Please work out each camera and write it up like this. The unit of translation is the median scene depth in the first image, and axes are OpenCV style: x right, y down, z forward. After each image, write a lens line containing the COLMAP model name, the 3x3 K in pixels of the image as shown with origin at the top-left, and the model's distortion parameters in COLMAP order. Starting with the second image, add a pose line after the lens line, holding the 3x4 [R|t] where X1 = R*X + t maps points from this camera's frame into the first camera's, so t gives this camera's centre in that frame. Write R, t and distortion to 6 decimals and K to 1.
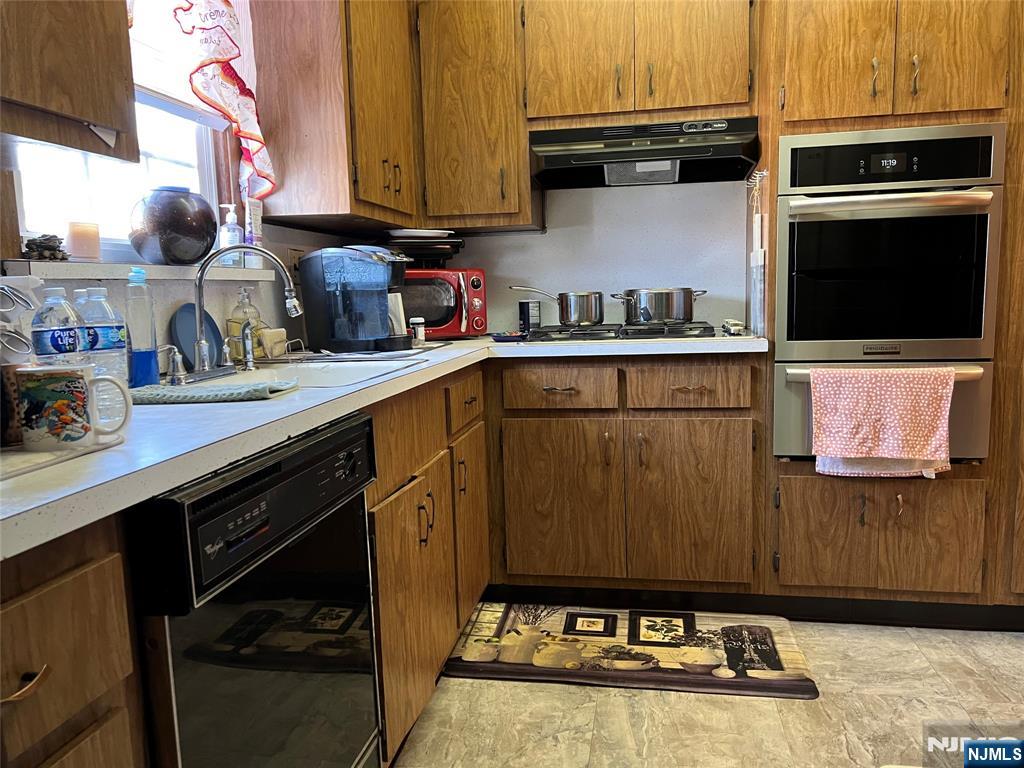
lens RADIAL K [[778.7, 0, 519.1], [0, 778.7, 384.6], [0, 0, 1]] dist [0.040980, -0.005095]
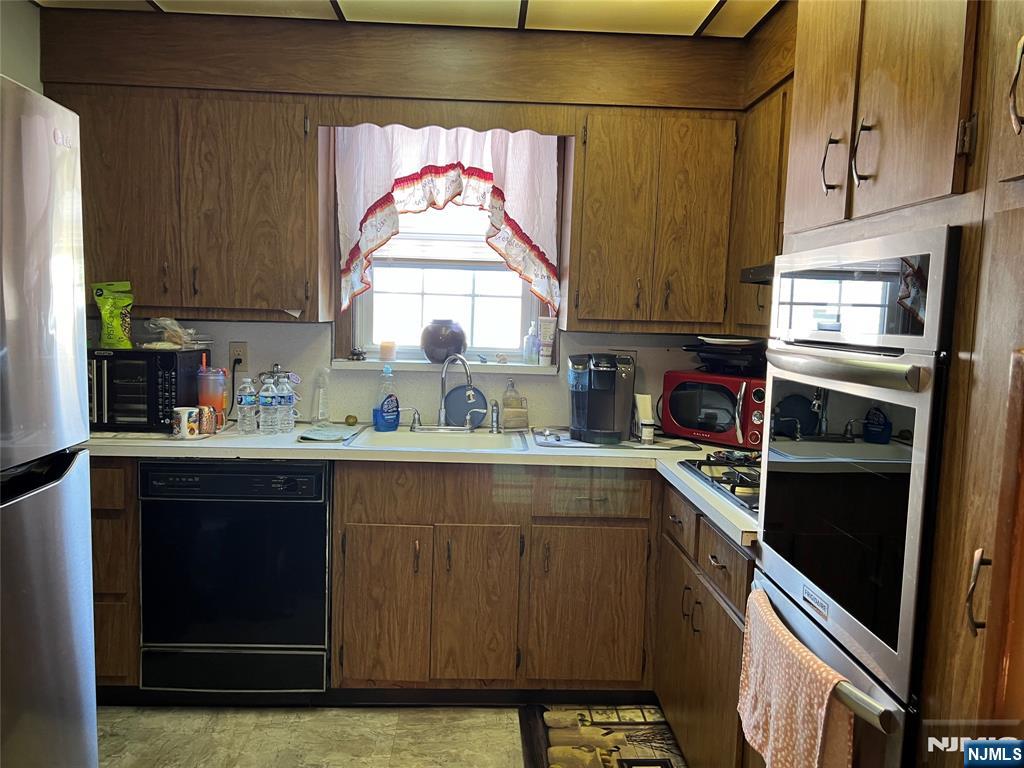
lens RADIAL K [[778.7, 0, 517.5], [0, 778.7, 385.3], [0, 0, 1]] dist [0.040980, -0.005095]
pose [[0.212561, 0.125943, -0.968998, 1.123309], [-0.160866, 0.982639, 0.092428, -0.262020], [0.963815, 0.136232, 0.229130, 0.704611]]
